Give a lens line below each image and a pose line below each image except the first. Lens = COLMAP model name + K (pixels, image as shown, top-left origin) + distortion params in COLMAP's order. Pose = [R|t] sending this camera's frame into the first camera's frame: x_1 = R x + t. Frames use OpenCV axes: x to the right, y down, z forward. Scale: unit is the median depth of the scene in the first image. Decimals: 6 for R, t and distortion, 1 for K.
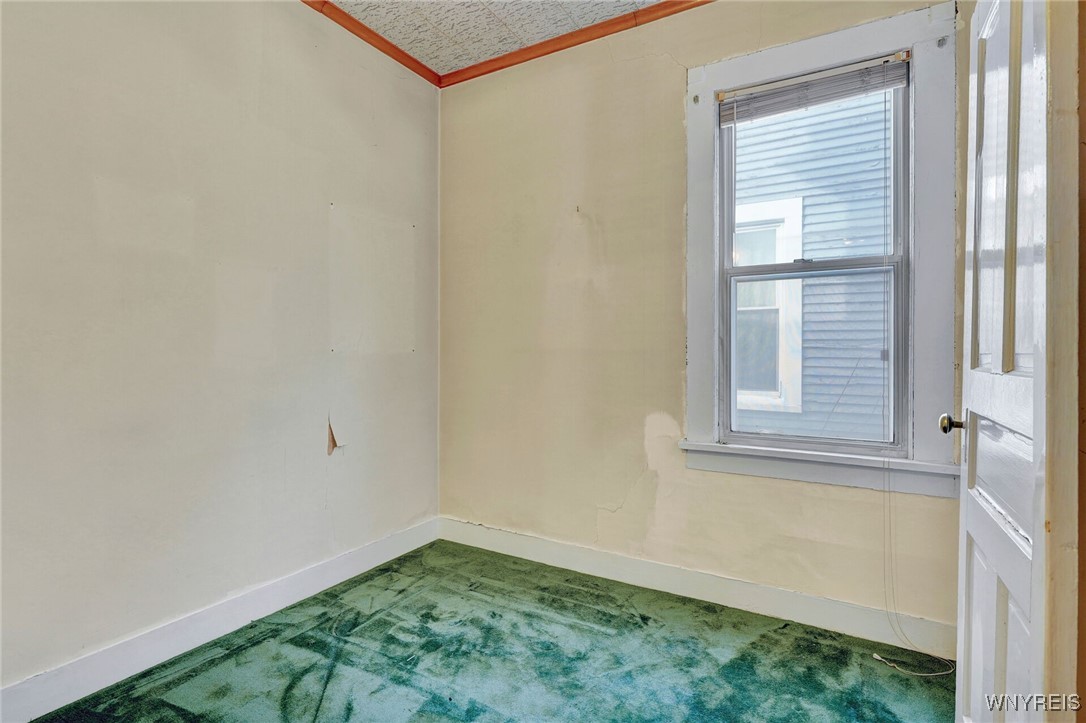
lens RADIAL K [[532.4, 0, 543.0], [0, 532.4, 361.5], [0, 0, 1]] dist [0.000131, 0.000012]
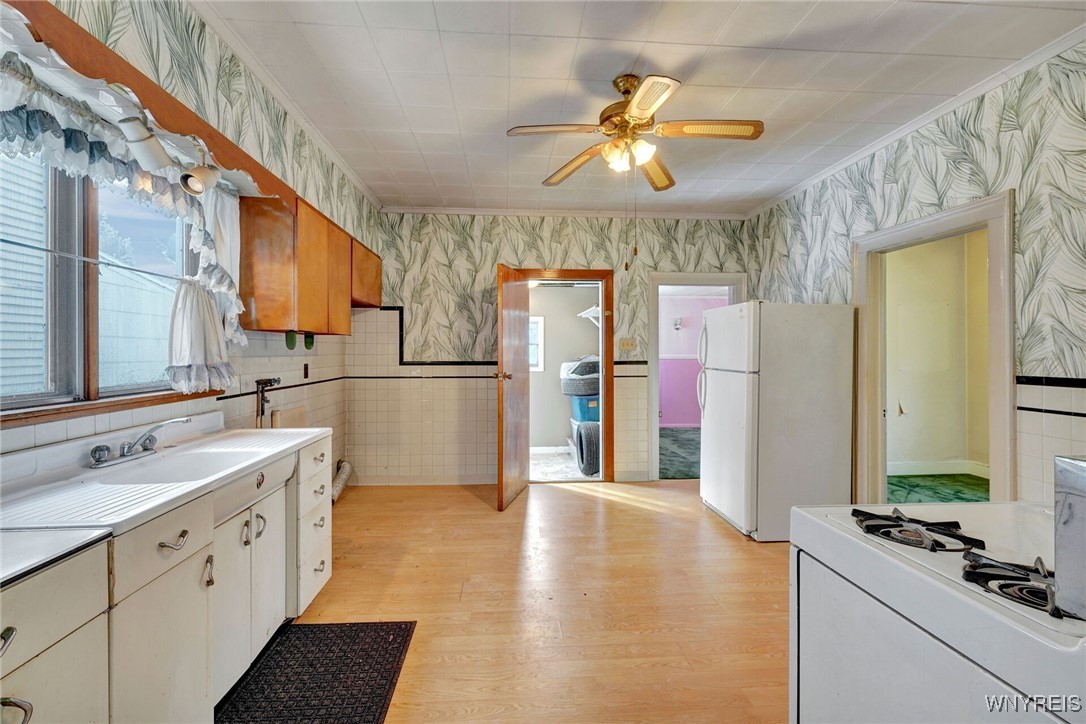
lens RADIAL K [[451.5, 0, 528.1], [0, 451.5, 351.2], [0, 0, 1]] dist [-0.000732, -0.000022]
pose [[0.554486, -0.005409, -0.832176, 0.318220], [0.000198, 0.999980, -0.006368, -0.089477], [0.832193, 0.003366, 0.554476, -1.365454]]
